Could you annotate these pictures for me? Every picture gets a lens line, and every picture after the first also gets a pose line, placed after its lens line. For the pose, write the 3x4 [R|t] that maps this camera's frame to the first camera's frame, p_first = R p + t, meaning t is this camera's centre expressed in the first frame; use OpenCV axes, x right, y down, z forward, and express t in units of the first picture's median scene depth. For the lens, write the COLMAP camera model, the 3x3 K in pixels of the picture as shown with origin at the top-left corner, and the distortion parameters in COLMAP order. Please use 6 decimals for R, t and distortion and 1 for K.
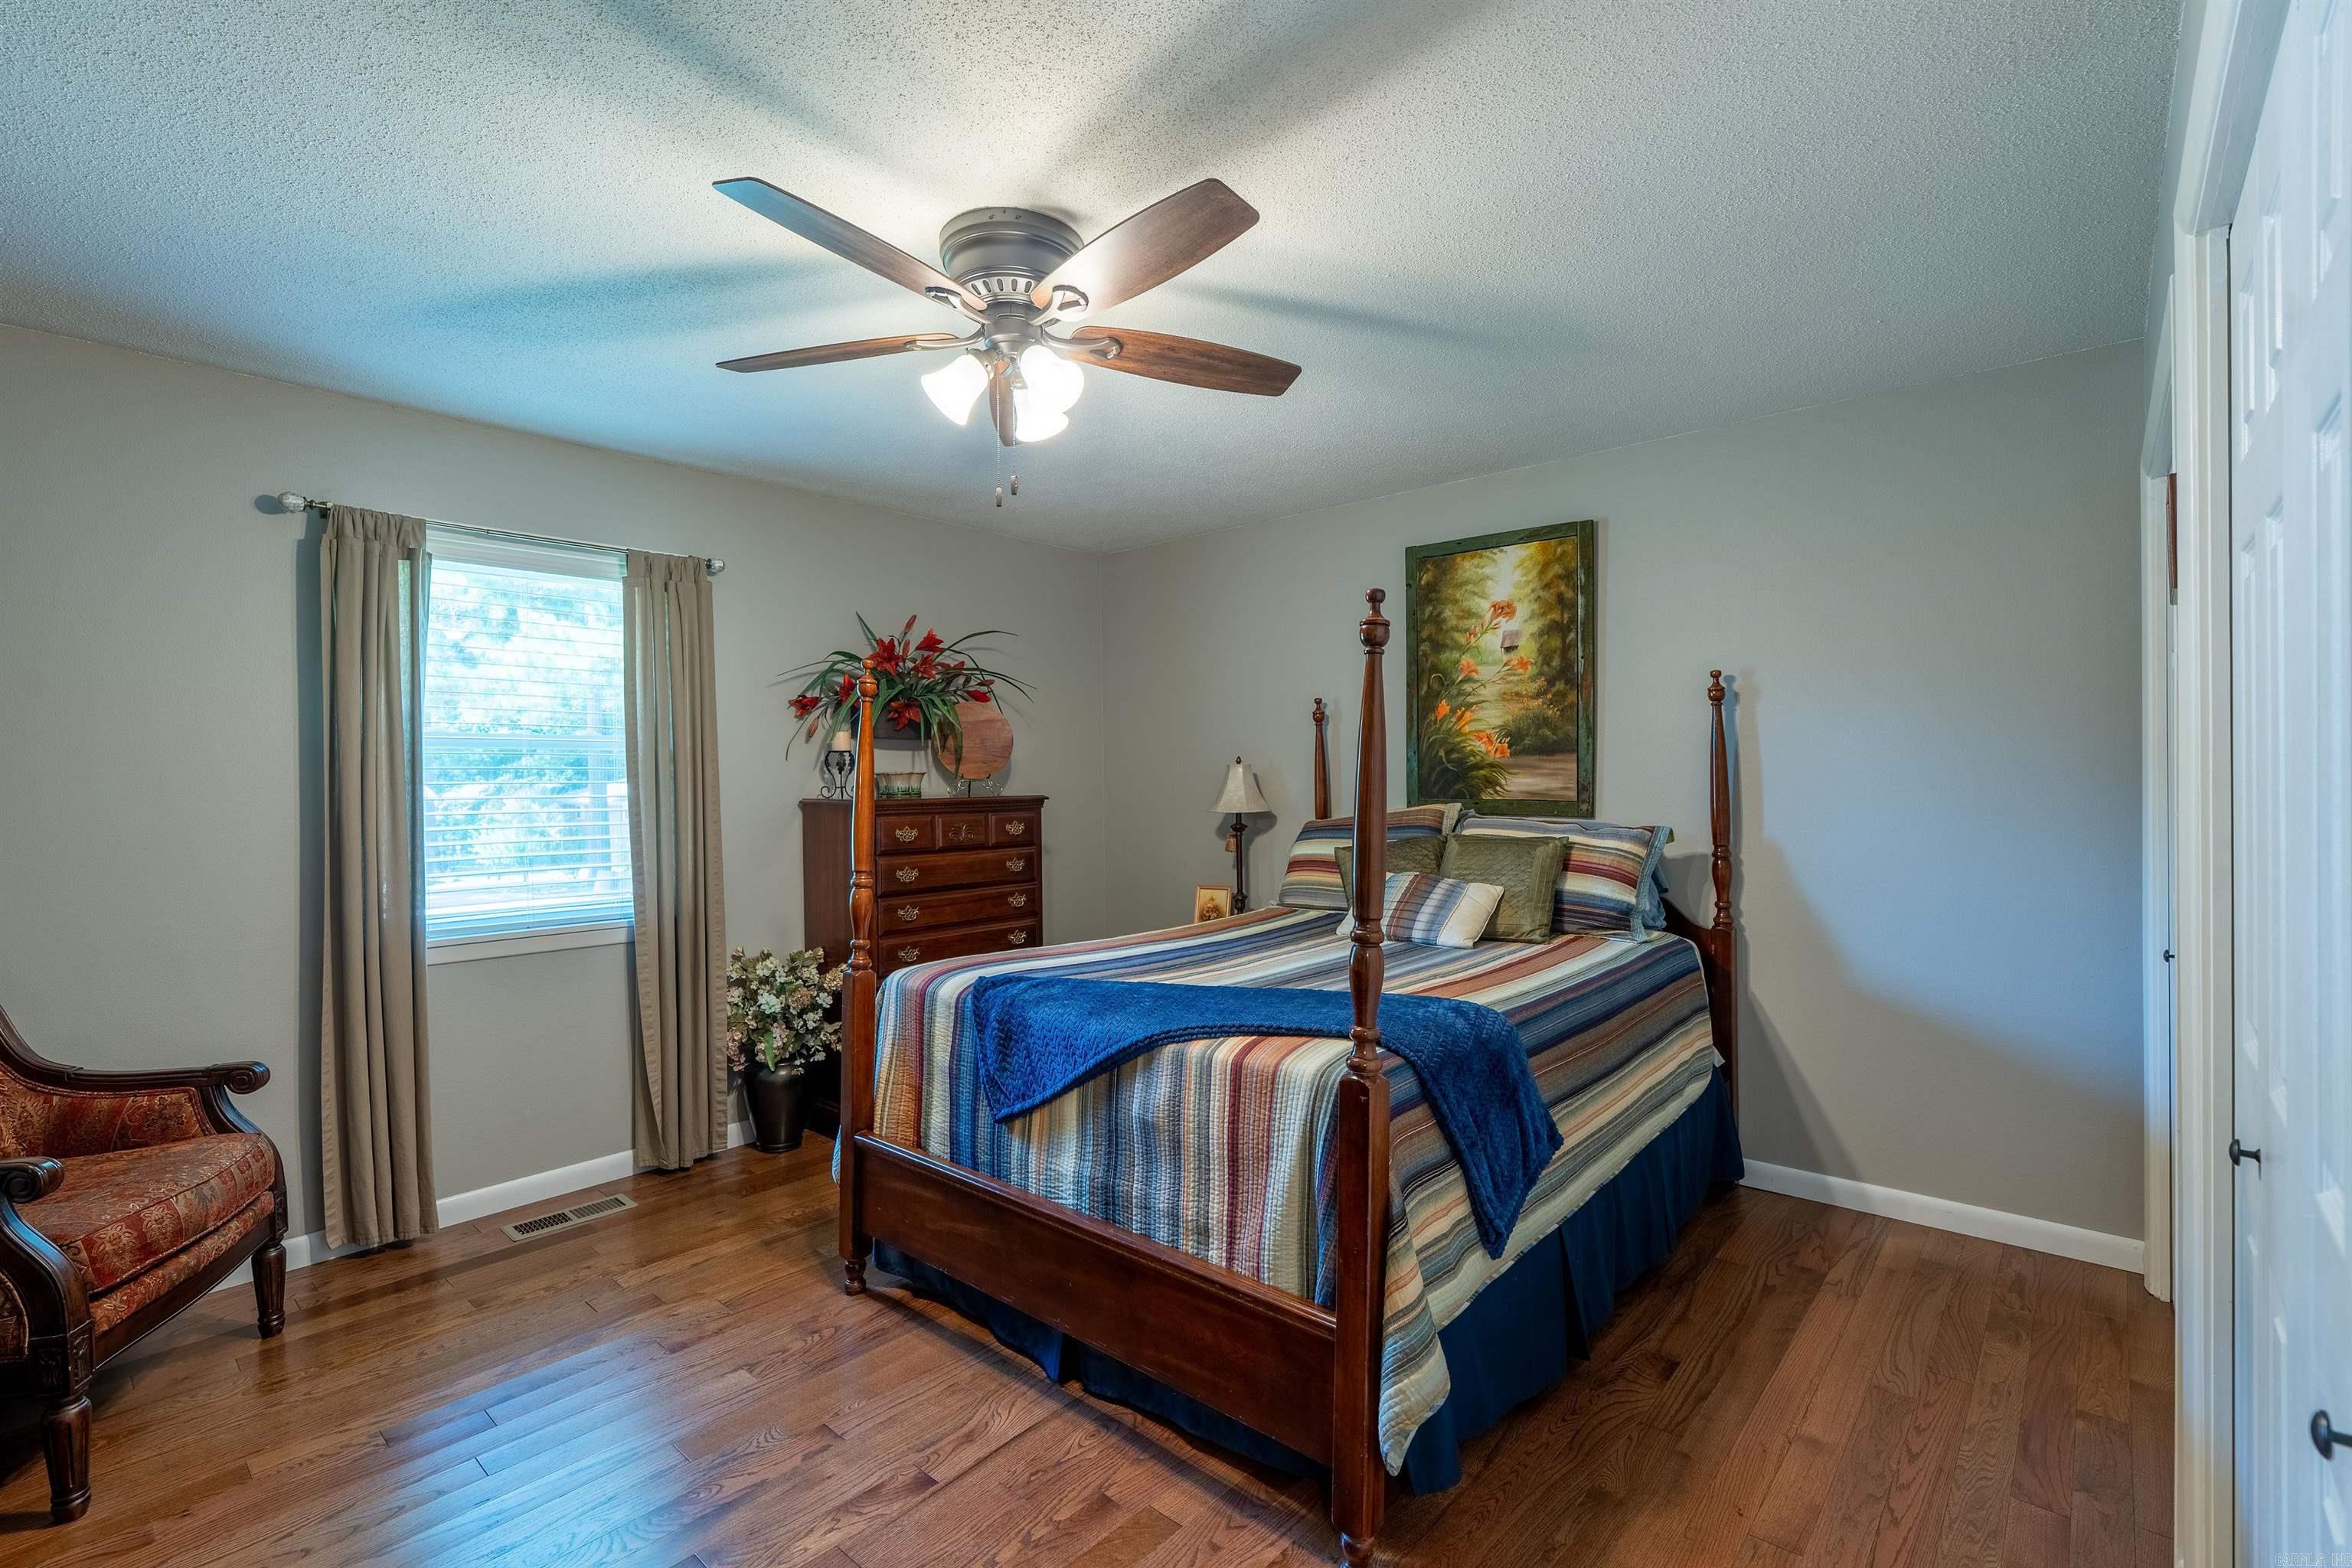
lens RADIAL K [[1055.6, 0, 1170.5], [0, 1055.6, 781.8], [0, 0, 1]] dist [-0.004817, 0.002306]
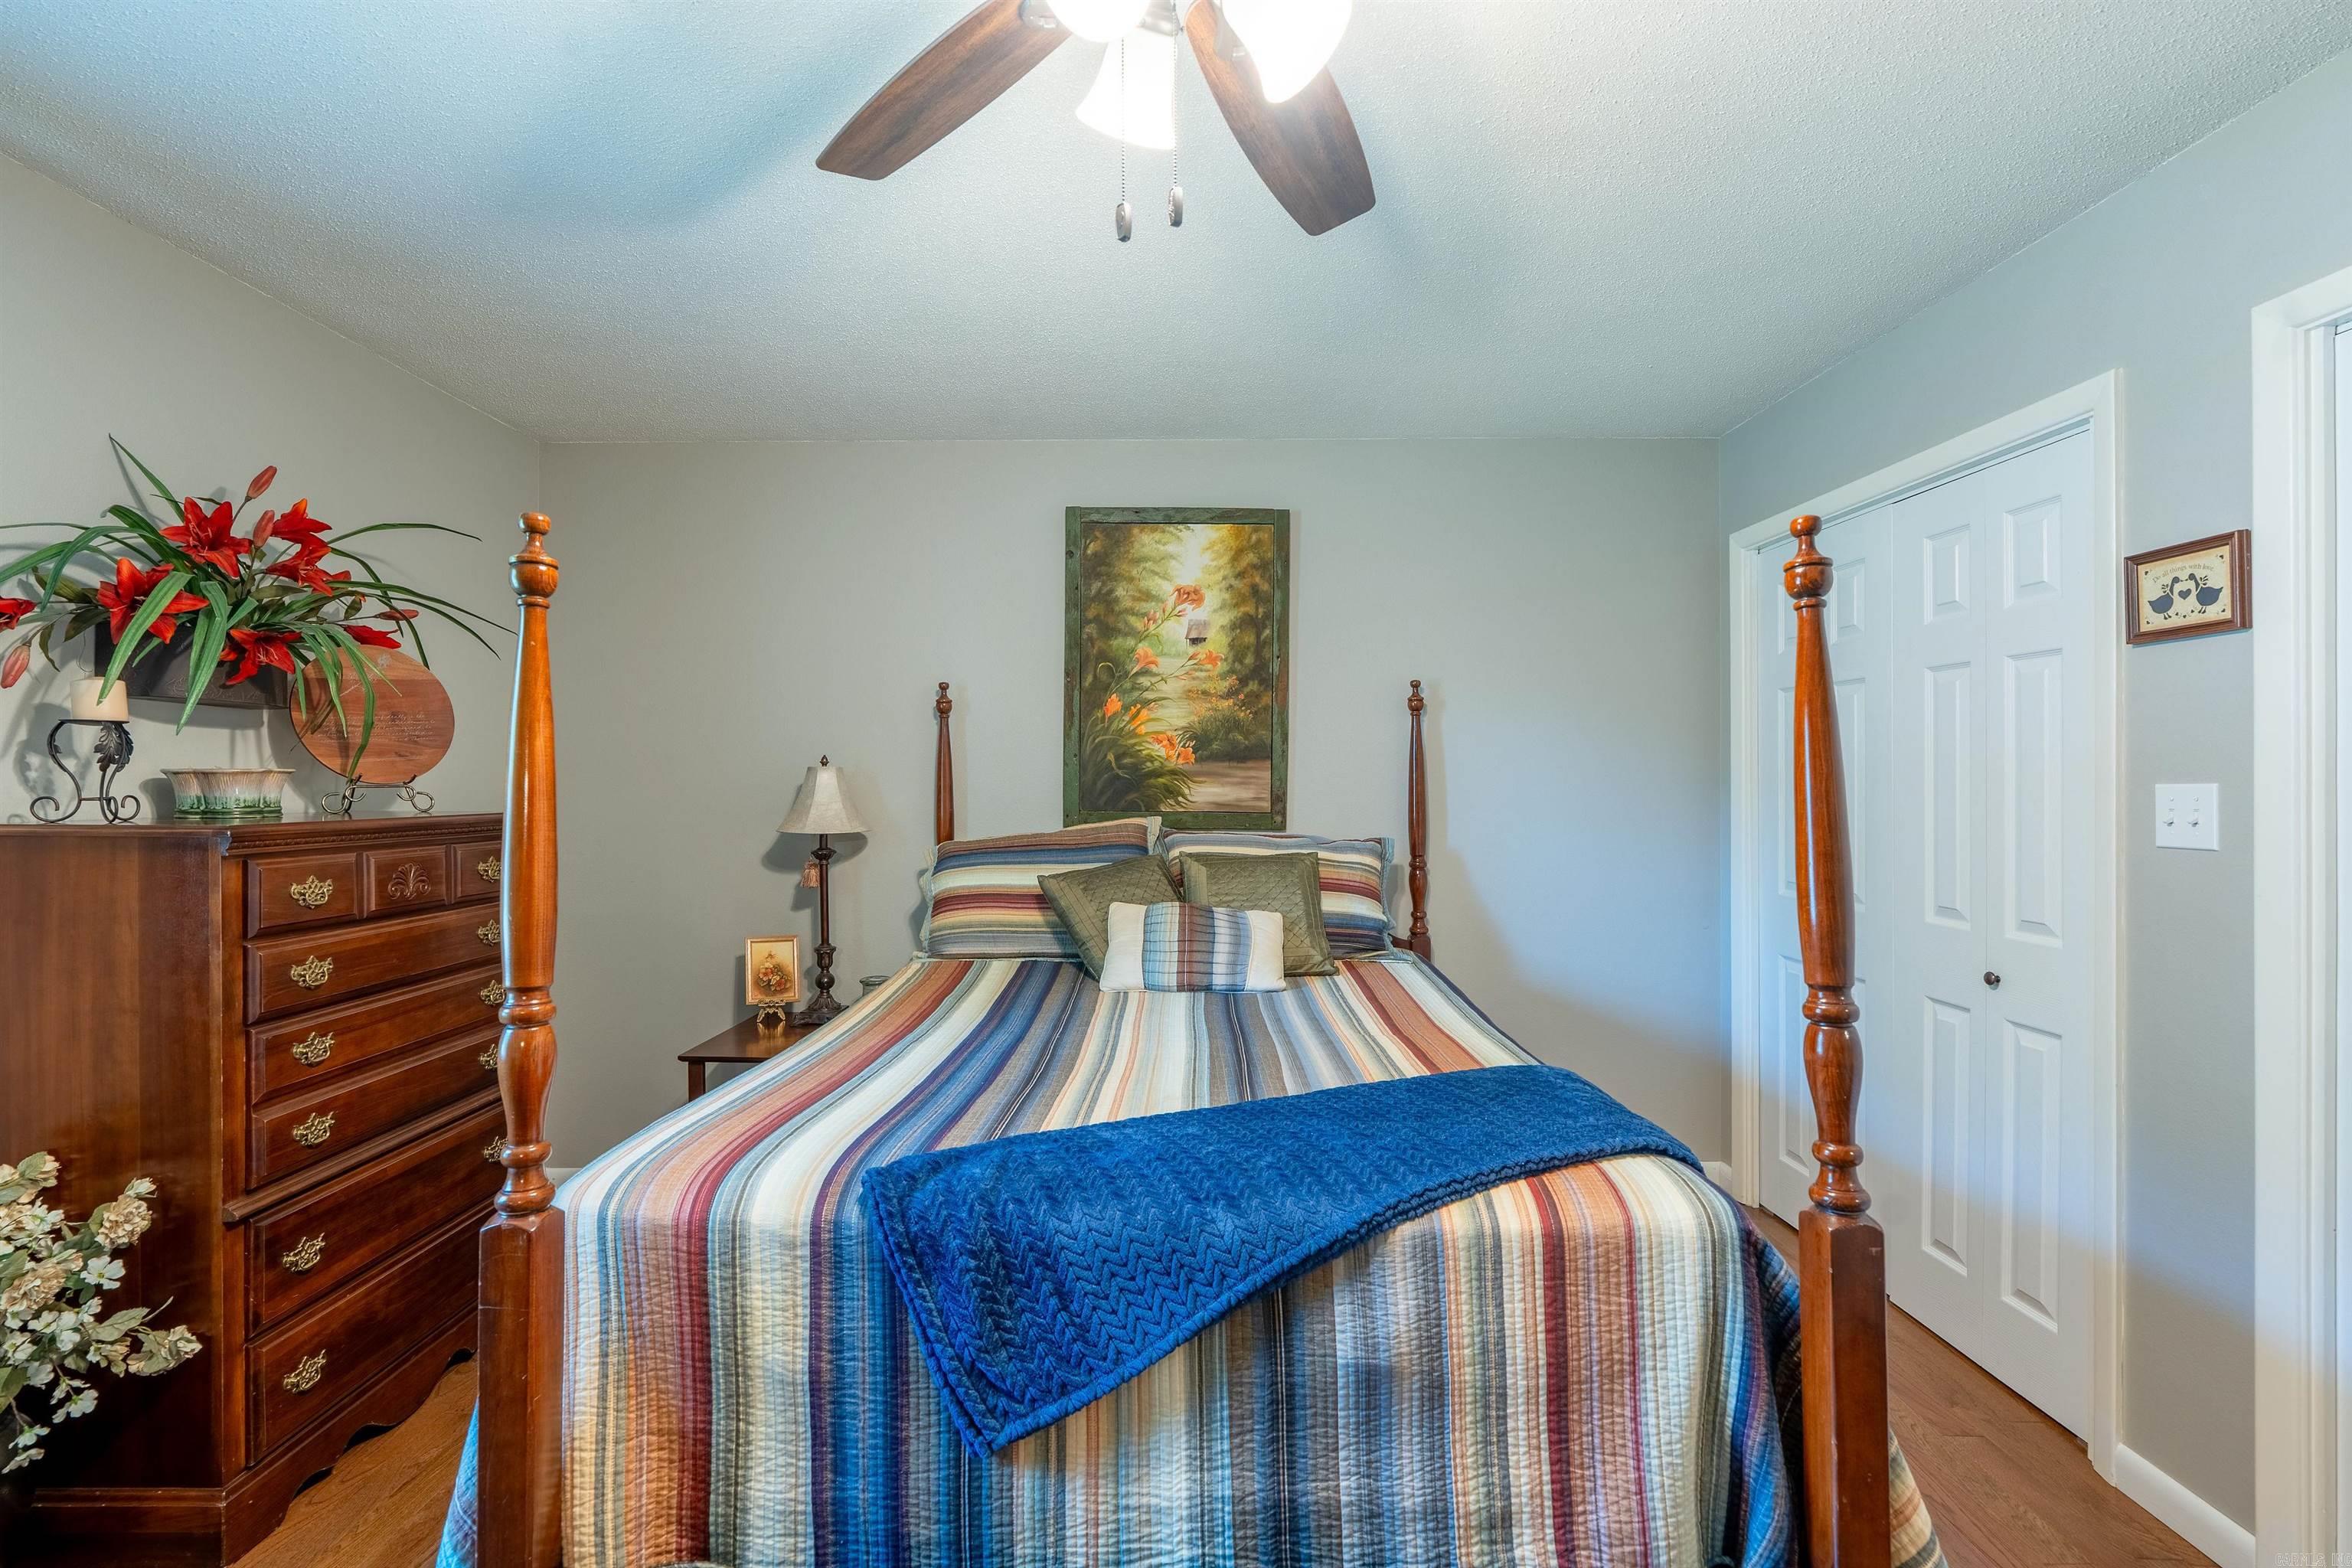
lens RADIAL K [[1055.6, 0, 1181.7], [0, 1055.6, 785.1], [0, 0, 1]] dist [-0.004817, 0.002306]
pose [[0.751638, 0.007052, 0.659538, -0.274596], [-0.001695, 0.999960, -0.008761, 0.002534], [-0.659574, 0.005468, 0.751620, 0.352796]]
